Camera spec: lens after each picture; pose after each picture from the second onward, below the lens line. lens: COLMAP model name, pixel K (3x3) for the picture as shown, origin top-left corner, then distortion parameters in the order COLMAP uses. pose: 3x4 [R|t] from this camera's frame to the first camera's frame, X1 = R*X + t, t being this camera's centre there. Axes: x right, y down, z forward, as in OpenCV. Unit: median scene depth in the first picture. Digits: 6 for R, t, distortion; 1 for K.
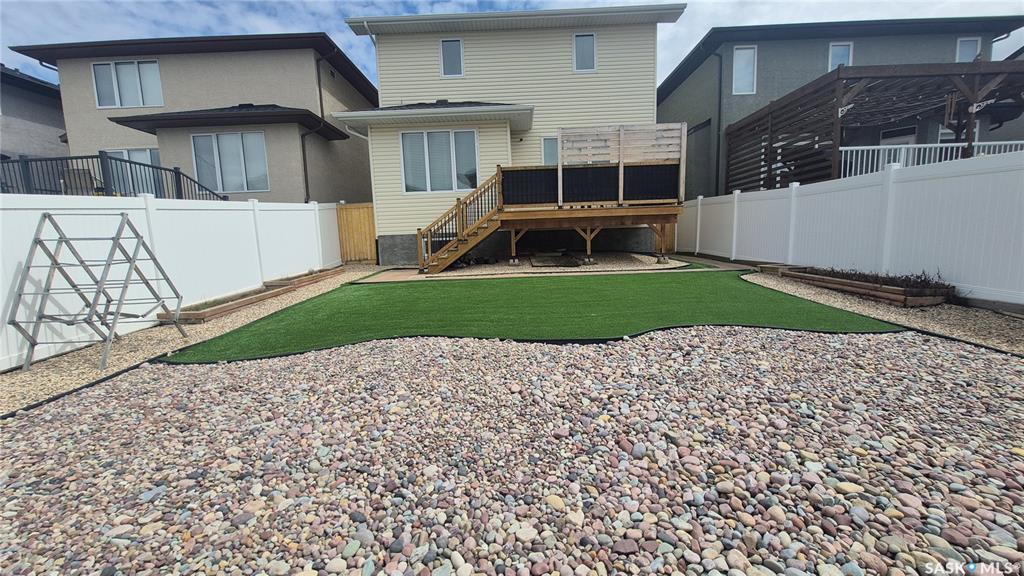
lens RADIAL K [[398.1, 0, 515.6], [0, 398.1, 293.3], [0, 0, 1]] dist [0.002526, -0.004956]
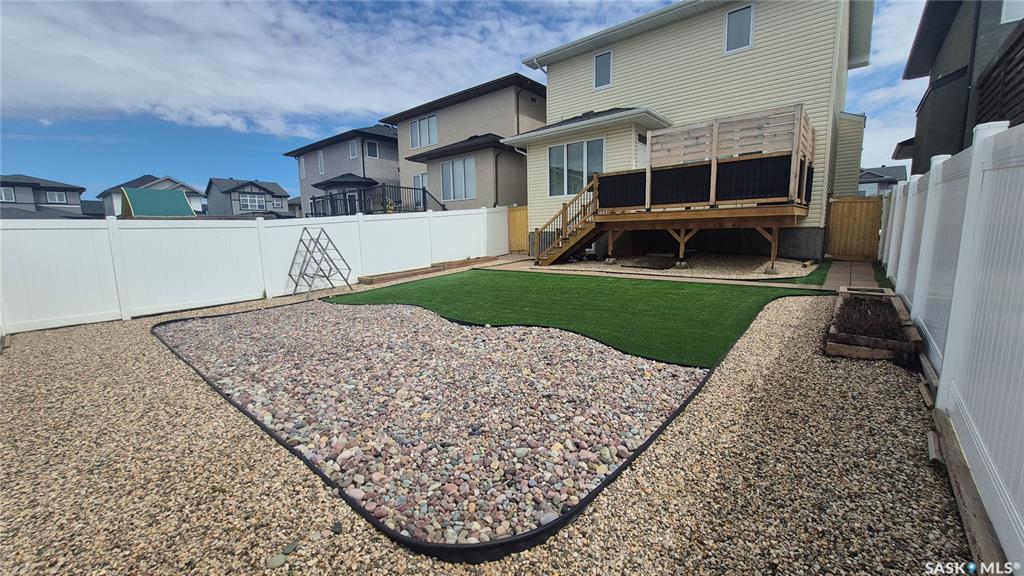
lens RADIAL K [[398.1, 0, 515.6], [0, 398.1, 293.3], [0, 0, 1]] dist [0.002526, -0.004956]
pose [[0.769284, 0.115475, -0.628385, 0.472435], [-0.094040, 0.993284, 0.067405, -0.038780], [0.631948, 0.007240, 0.774977, 0.006396]]
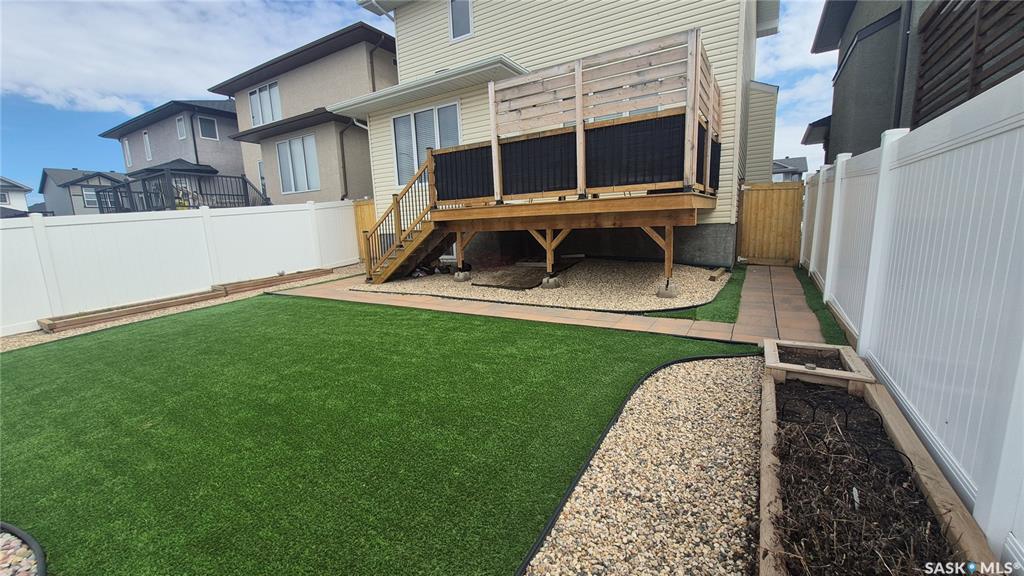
lens RADIAL K [[398.1, 0, 515.6], [0, 398.1, 293.3], [0, 0, 1]] dist [0.002526, -0.004956]
pose [[0.857590, 0.090395, -0.506328, 0.457863], [-0.061610, 0.995401, 0.073358, -0.103853], [0.510630, -0.031716, 0.859215, 0.389816]]
